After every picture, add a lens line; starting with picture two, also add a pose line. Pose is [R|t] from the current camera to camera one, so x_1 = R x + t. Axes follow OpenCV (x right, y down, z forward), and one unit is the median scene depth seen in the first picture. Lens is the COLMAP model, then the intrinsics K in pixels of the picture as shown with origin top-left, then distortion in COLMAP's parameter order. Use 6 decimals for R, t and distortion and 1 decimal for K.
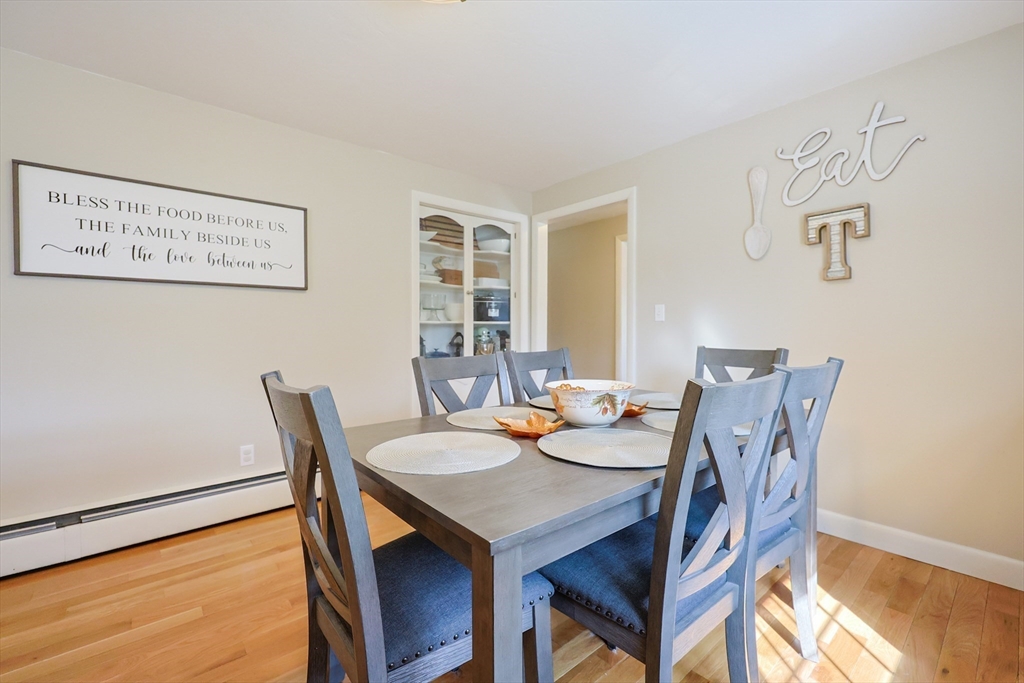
lens RADIAL K [[443.0, 0, 518.4], [0, 443.0, 332.9], [0, 0, 1]] dist [0.003401, -0.000486]
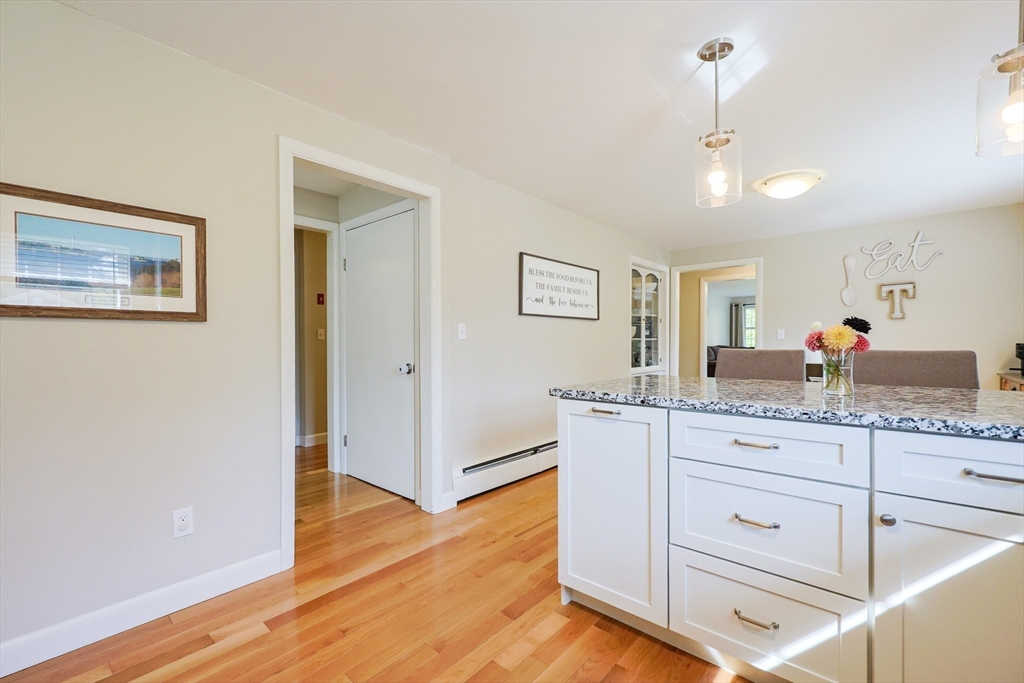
lens RADIAL K [[443.0, 0, 513.9], [0, 443.0, 344.8], [0, 0, 1]] dist [0.003401, -0.000486]
pose [[0.989278, -0.001640, 0.146033, -1.214643], [0.001600, 0.999999, 0.000389, -0.008049], [-0.146033, -0.000151, 0.989280, -0.675262]]
